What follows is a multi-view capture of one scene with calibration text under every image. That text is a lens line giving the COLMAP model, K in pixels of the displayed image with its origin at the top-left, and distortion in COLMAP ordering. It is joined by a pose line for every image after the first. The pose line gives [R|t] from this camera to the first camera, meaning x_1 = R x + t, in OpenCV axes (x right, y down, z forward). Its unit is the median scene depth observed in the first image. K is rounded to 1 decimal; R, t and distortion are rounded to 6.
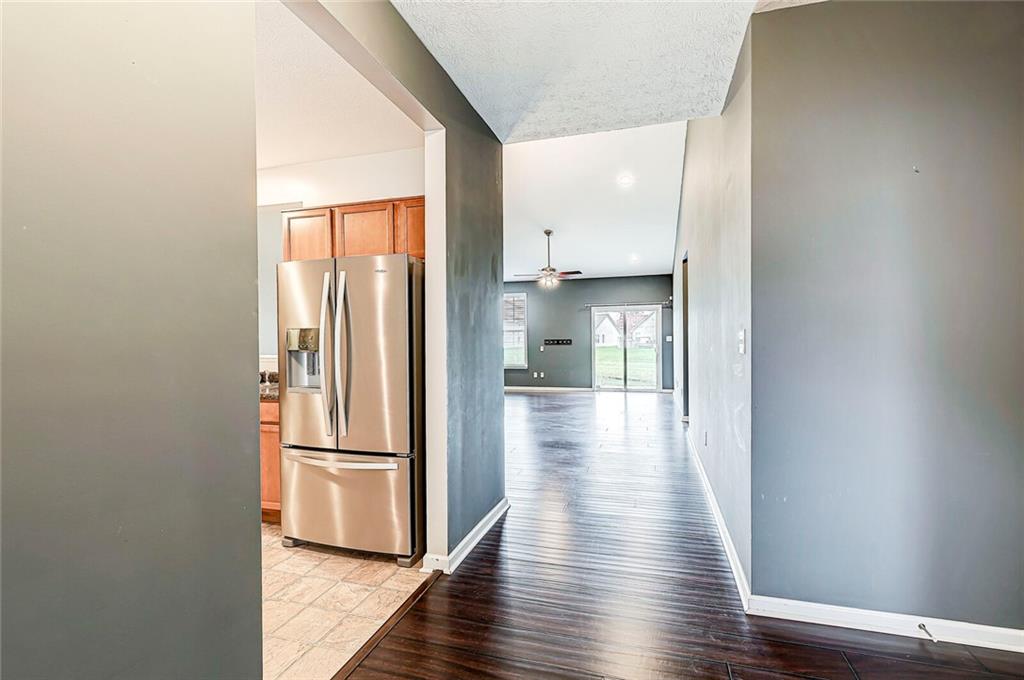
lens RADIAL K [[464.6, 0, 519.9], [0, 464.6, 340.9], [0, 0, 1]] dist [0.001637, 0.000533]
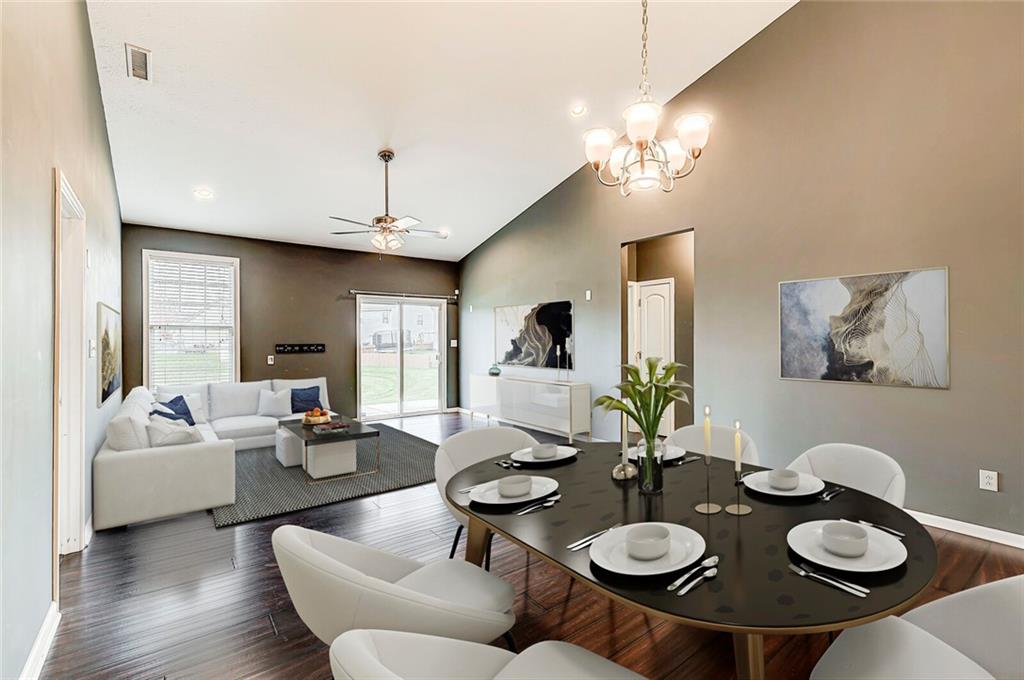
lens RADIAL K [[464.6, 0, 510.8], [0, 464.6, 338.4], [0, 0, 1]] dist [0.001637, 0.000533]
pose [[0.599427, 0.009880, 0.800369, -0.236821], [0.001603, 0.999907, -0.013543, -0.001785], [-0.800428, 0.009402, 0.599355, 0.428576]]
